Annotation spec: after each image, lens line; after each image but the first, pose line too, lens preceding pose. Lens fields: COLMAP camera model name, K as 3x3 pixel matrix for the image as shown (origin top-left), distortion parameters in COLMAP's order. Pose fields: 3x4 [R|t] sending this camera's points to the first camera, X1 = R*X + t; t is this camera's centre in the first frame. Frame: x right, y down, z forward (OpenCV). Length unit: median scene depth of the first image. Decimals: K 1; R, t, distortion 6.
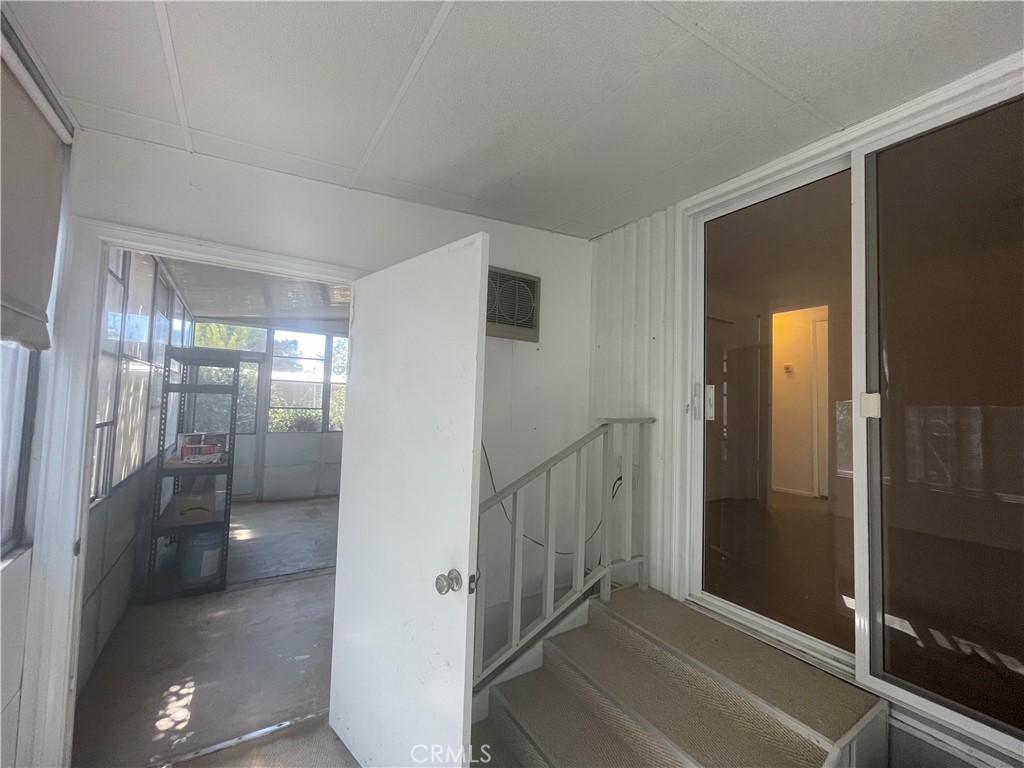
lens RADIAL K [[412.8, 0, 510.5], [0, 412.8, 384.9], [0, 0, 1]] dist [-0.002305, 0.000303]
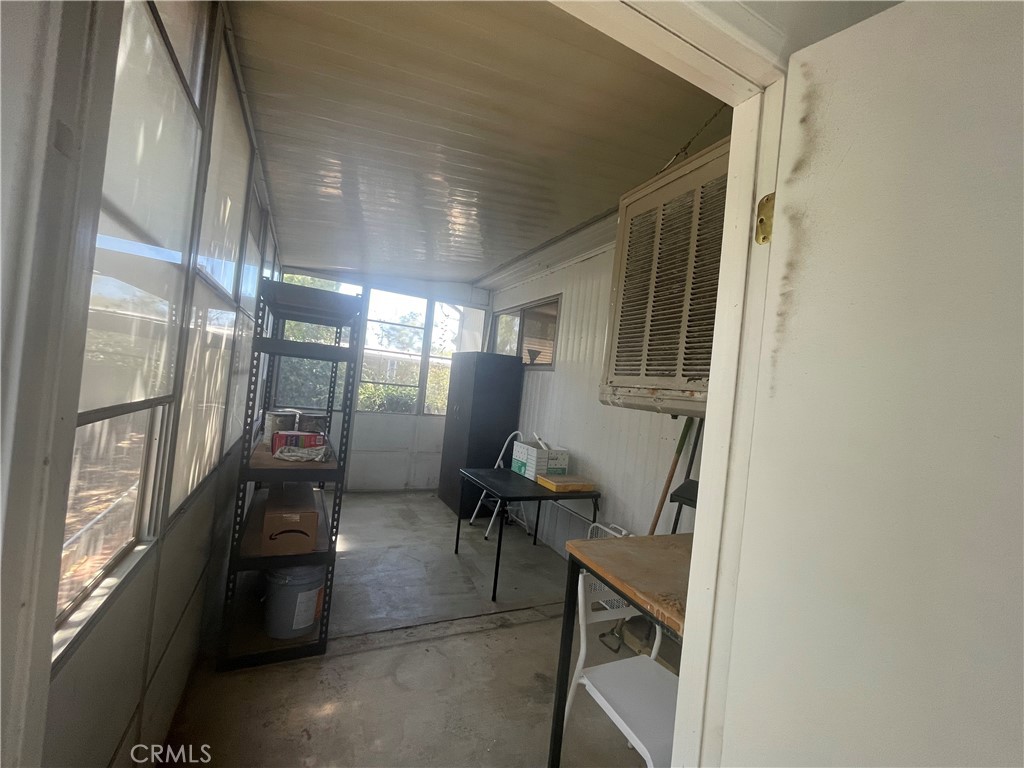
lens RADIAL K [[412.8, 0, 509.9], [0, 412.8, 386.2], [0, 0, 1]] dist [-0.002305, 0.000303]
pose [[0.990809, 0.071723, -0.114688, -0.339086], [-0.067490, 0.996903, 0.040374, 0.019138], [0.117229, -0.032262, 0.992581, 0.372945]]
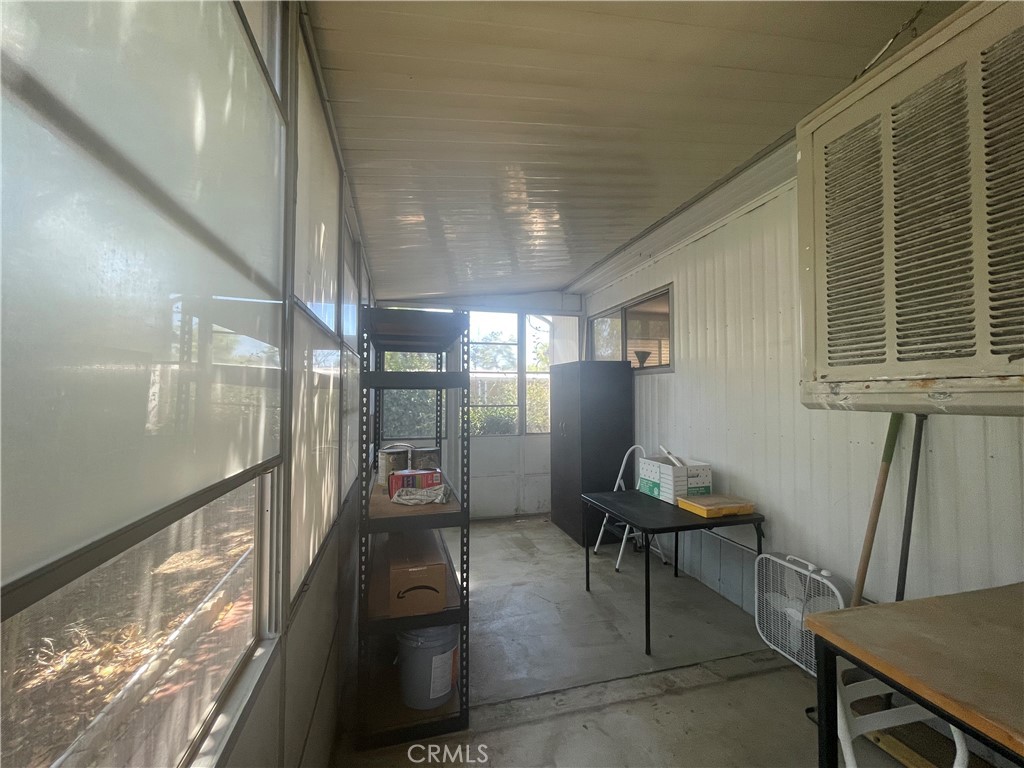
lens RADIAL K [[412.8, 0, 512.2], [0, 412.8, 387.4], [0, 0, 1]] dist [-0.002305, 0.000303]
pose [[0.950718, -0.038782, -0.307622, -0.425190], [0.046066, 0.998803, 0.016449, 0.017161], [0.306616, -0.029809, 0.951367, 0.469642]]
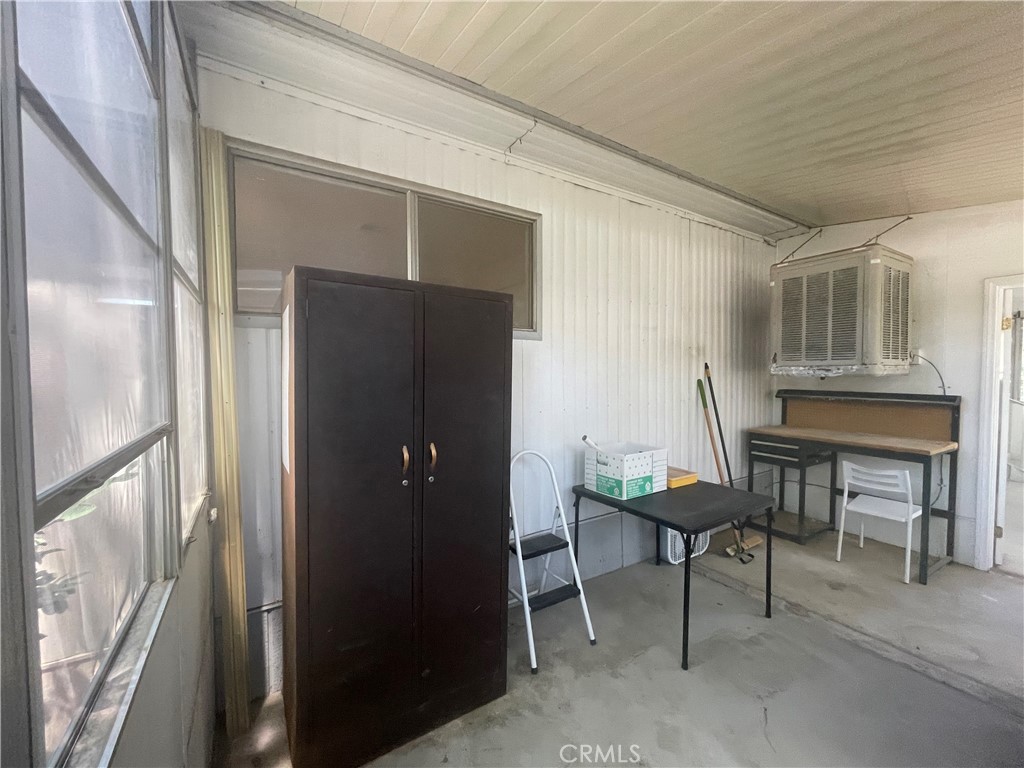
lens RADIAL K [[412.8, 0, 510.8], [0, 412.8, 387.5], [0, 0, 1]] dist [-0.002305, 0.000303]
pose [[0.010009, -0.068751, 0.997584, -1.157327], [-0.045636, 0.996563, 0.069138, 0.053985], [-0.998908, -0.046217, 0.006837, 1.682799]]
